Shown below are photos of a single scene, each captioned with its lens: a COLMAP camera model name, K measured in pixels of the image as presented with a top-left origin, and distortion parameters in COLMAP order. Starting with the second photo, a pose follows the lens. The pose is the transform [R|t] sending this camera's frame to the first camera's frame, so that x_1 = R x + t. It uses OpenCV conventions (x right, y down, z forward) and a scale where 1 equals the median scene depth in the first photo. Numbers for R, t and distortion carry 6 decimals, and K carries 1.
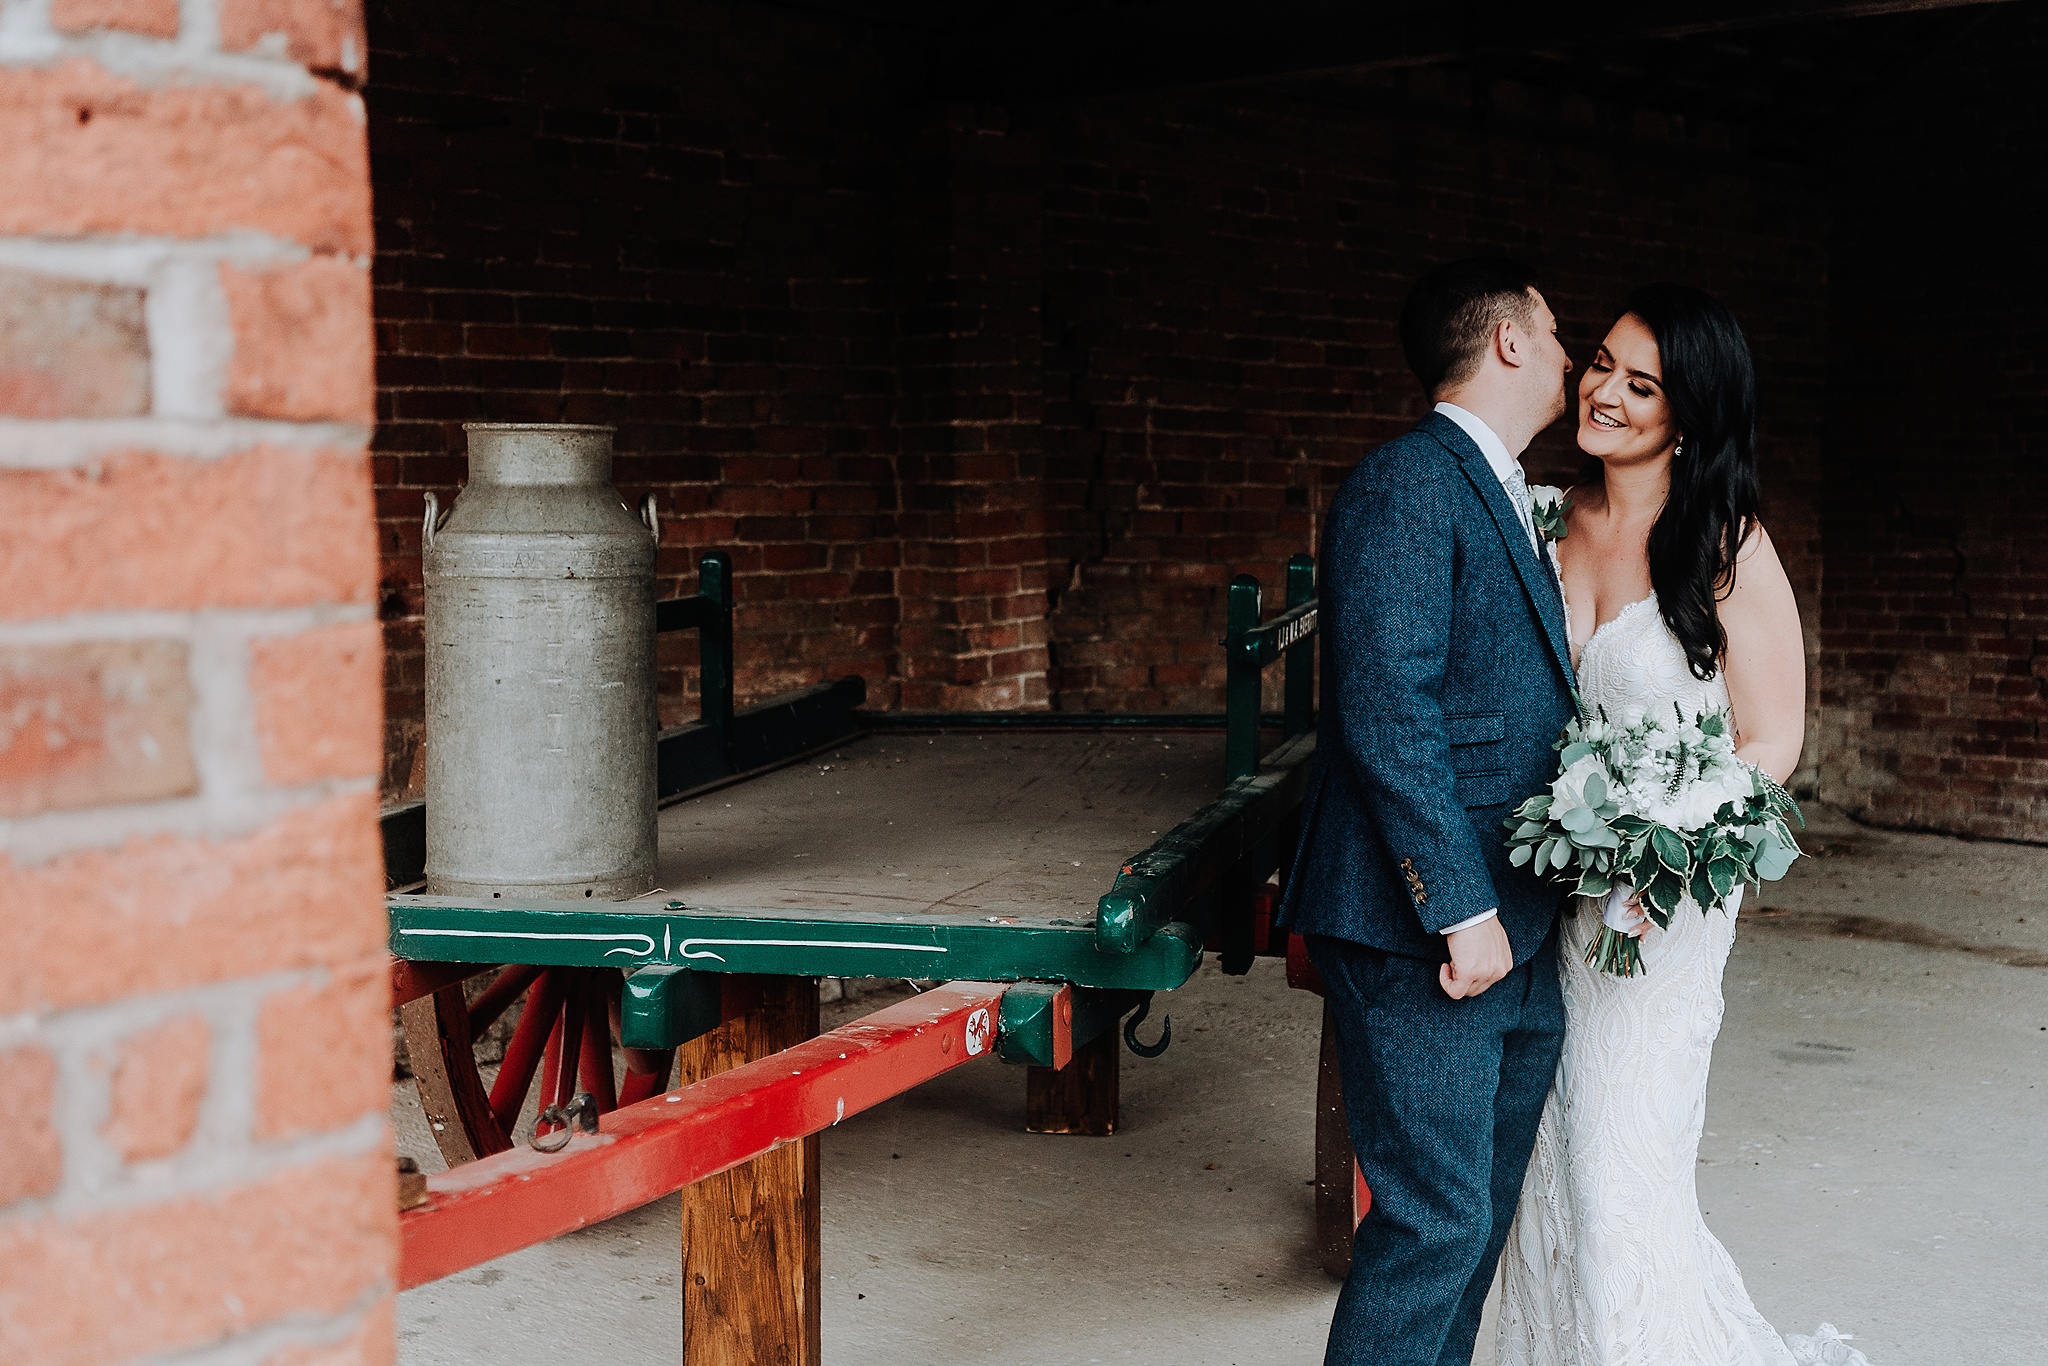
lens RADIAL K [[2186.4, 0, 1030.2], [0, 2186.4, 697.3], [0, 0, 1]] dist [-0.049227, 0.000000]
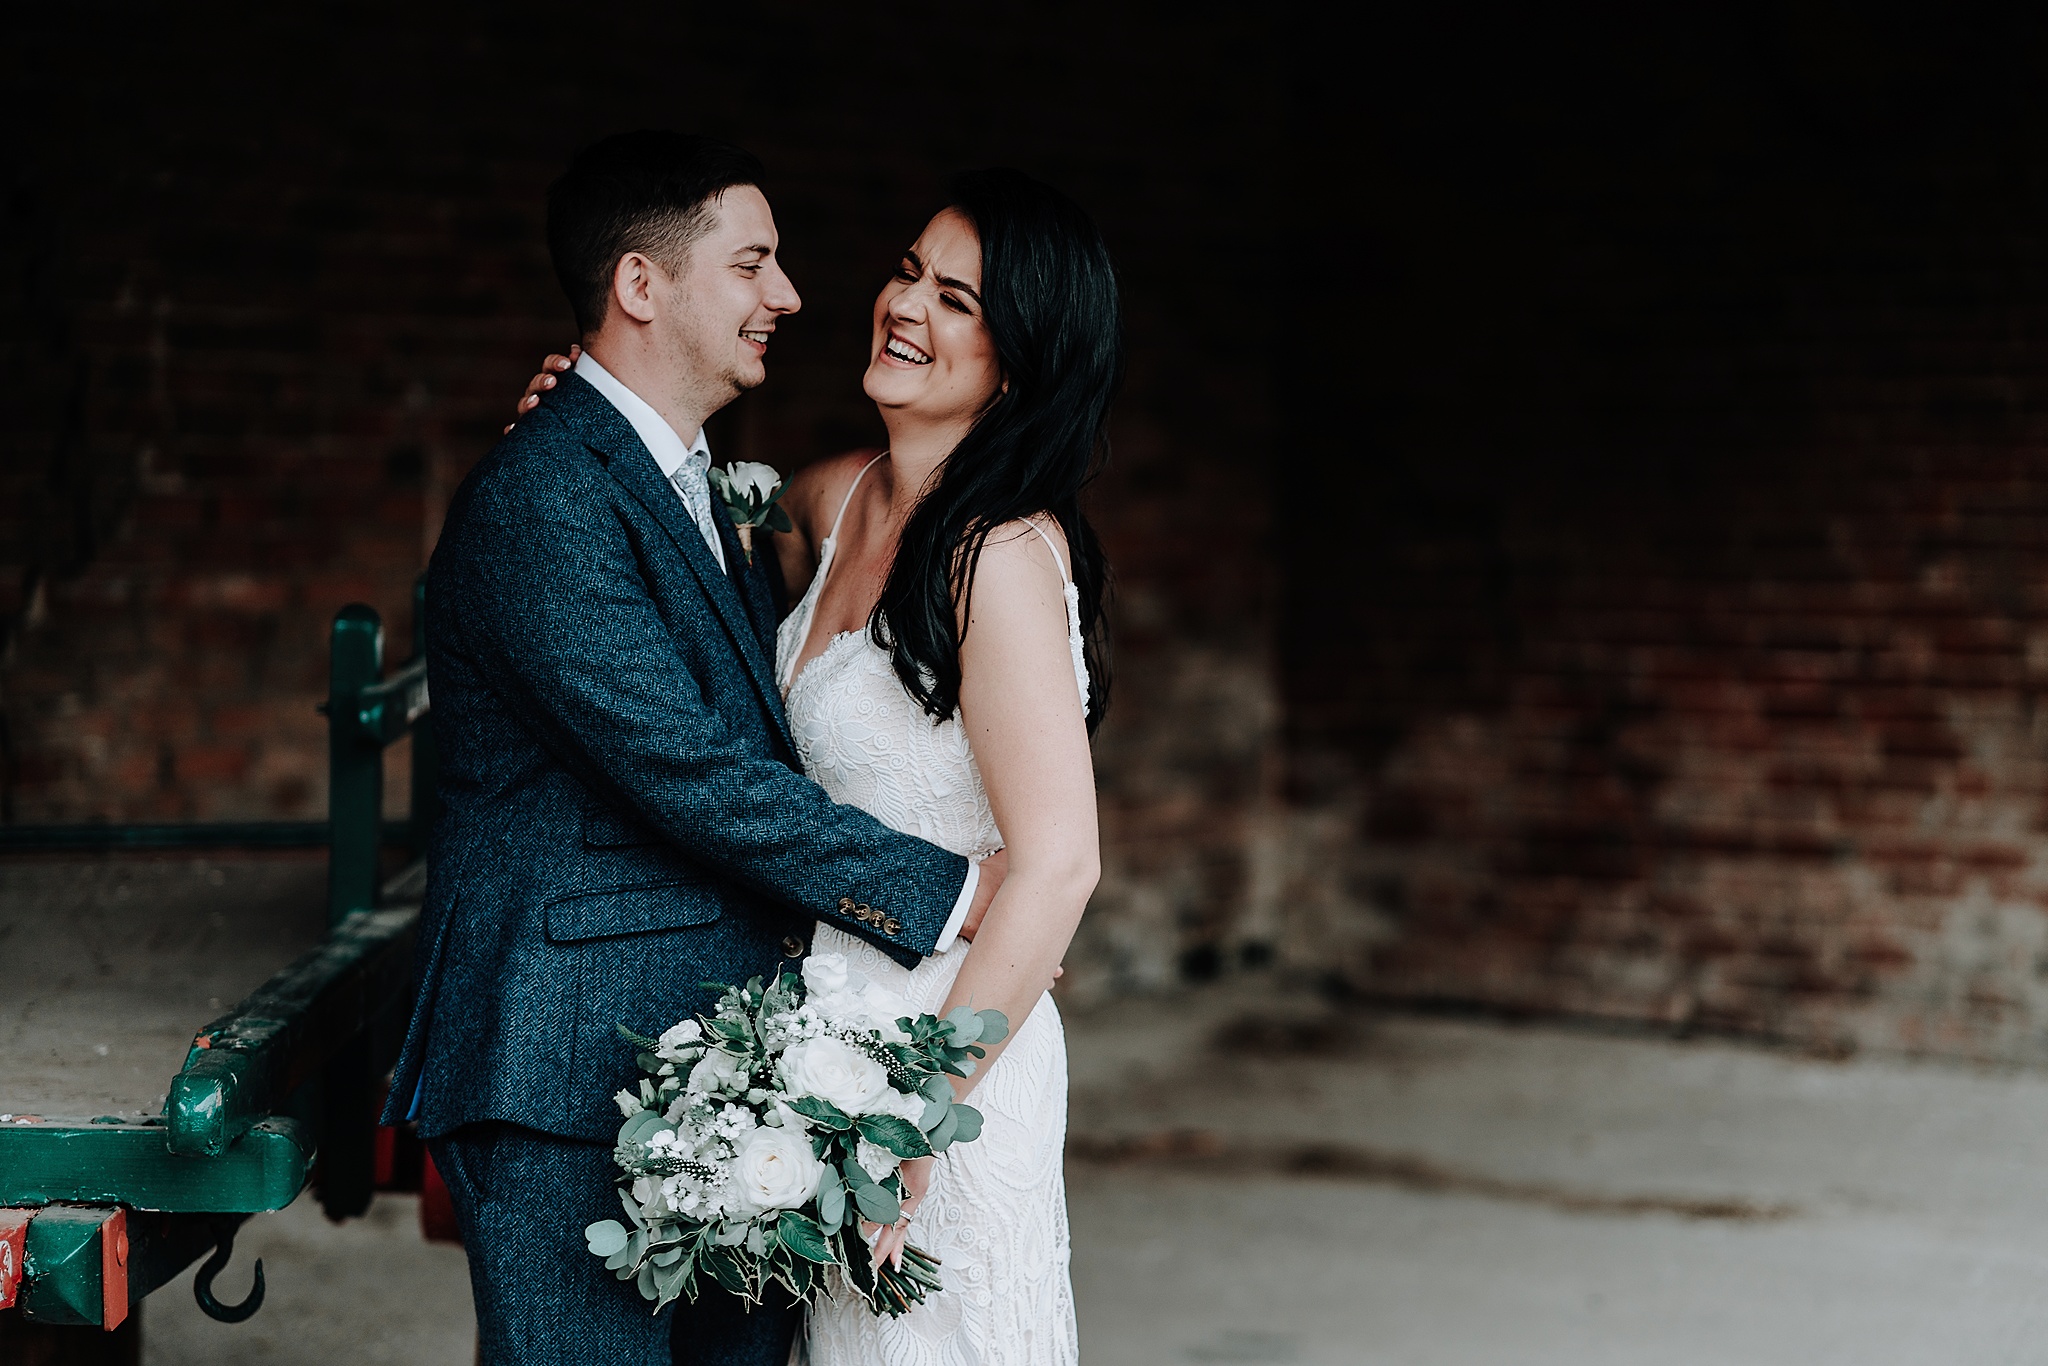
lens RADIAL K [[4994.6, 0, 1028.1], [0, 4994.6, 702.3], [0, 0, 1]] dist [0.530547, 0.000000]
pose [[0.965370, -0.007763, 0.260770, -0.098750], [0.014691, 0.999589, -0.024627, 0.012782], [-0.260472, 0.027605, 0.965087, -0.496509]]
